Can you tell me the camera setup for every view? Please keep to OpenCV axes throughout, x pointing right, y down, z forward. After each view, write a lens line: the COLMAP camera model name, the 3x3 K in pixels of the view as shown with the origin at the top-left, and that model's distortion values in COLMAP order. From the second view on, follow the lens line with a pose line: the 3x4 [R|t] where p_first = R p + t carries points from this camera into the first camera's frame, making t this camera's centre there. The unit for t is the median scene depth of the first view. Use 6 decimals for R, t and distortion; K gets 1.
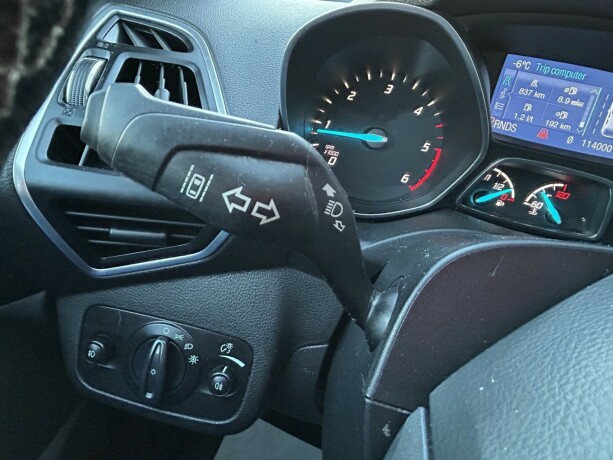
lens RADIAL K [[395.6, 0, 293.4], [0, 395.6, 215.3], [0, 0, 1]] dist [0.004368, 0.000474]
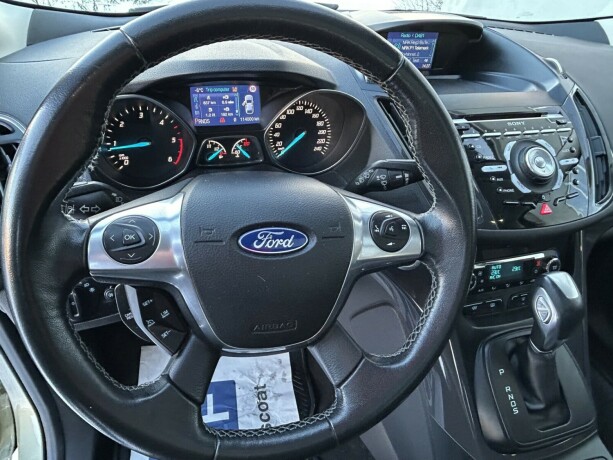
lens RADIAL K [[395.6, 0, 293.4], [0, 395.6, 215.3], [0, 0, 1]] dist [0.004368, 0.000474]
pose [[0.874281, -0.367696, 0.316911, 0.119673], [0.319429, 0.927379, 0.194765, -0.029814], [-0.365511, -0.069049, 0.928242, -1.037285]]
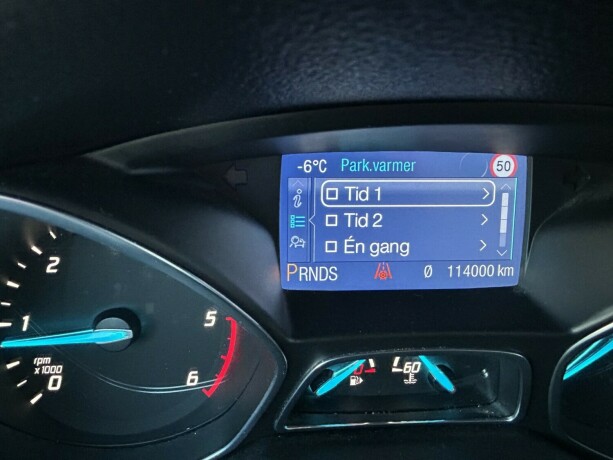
lens RADIAL K [[397.5, 0, 279.7], [0, 397.5, 203.7], [0, 0, 1]] dist [-0.003112, 0.001068]
pose [[0.948856, -0.248094, 0.195247, 0.394154], [0.264995, 0.962030, -0.065392, -0.293073], [-0.171610, 0.113787, 0.978572, 0.450365]]
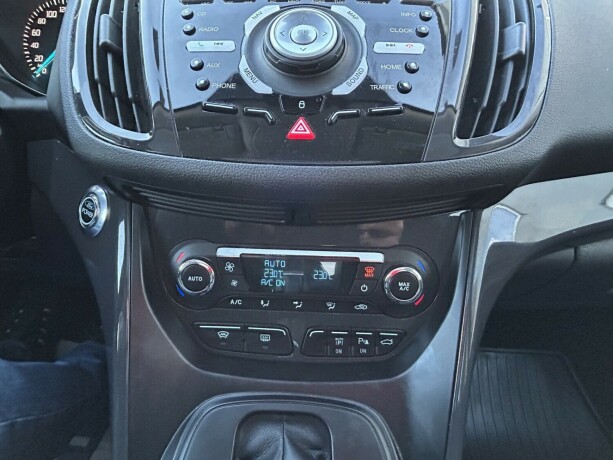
lens RADIAL K [[398.1, 0, 284.1], [0, 398.1, 206.7], [0, 0, 1]] dist [-0.001500, -0.000867]
pose [[0.971790, -0.226622, 0.065313, 1.625632], [0.228569, 0.973233, -0.023964, 0.864693], [-0.058134, 0.038217, 0.997577, -0.602010]]
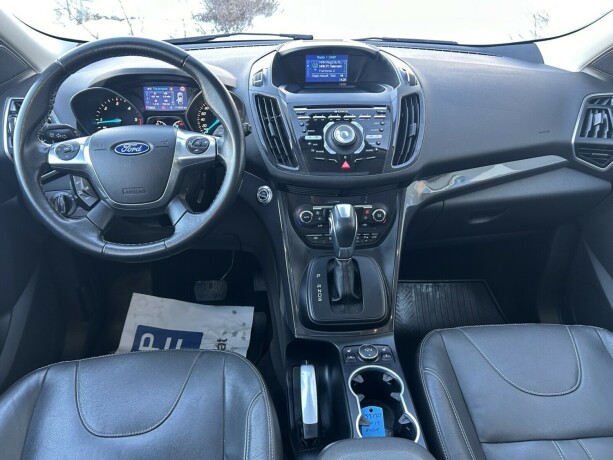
lens RADIAL K [[469.6, 0, 305.8], [0, 469.6, 216.8], [0, 0, 1]] dist [0.030084, 0.002061]
pose [[0.945350, -0.277857, 0.170614, 0.808881], [0.276744, 0.960451, 0.030760, 0.860454], [-0.172414, 0.018138, 0.984858, -3.001399]]
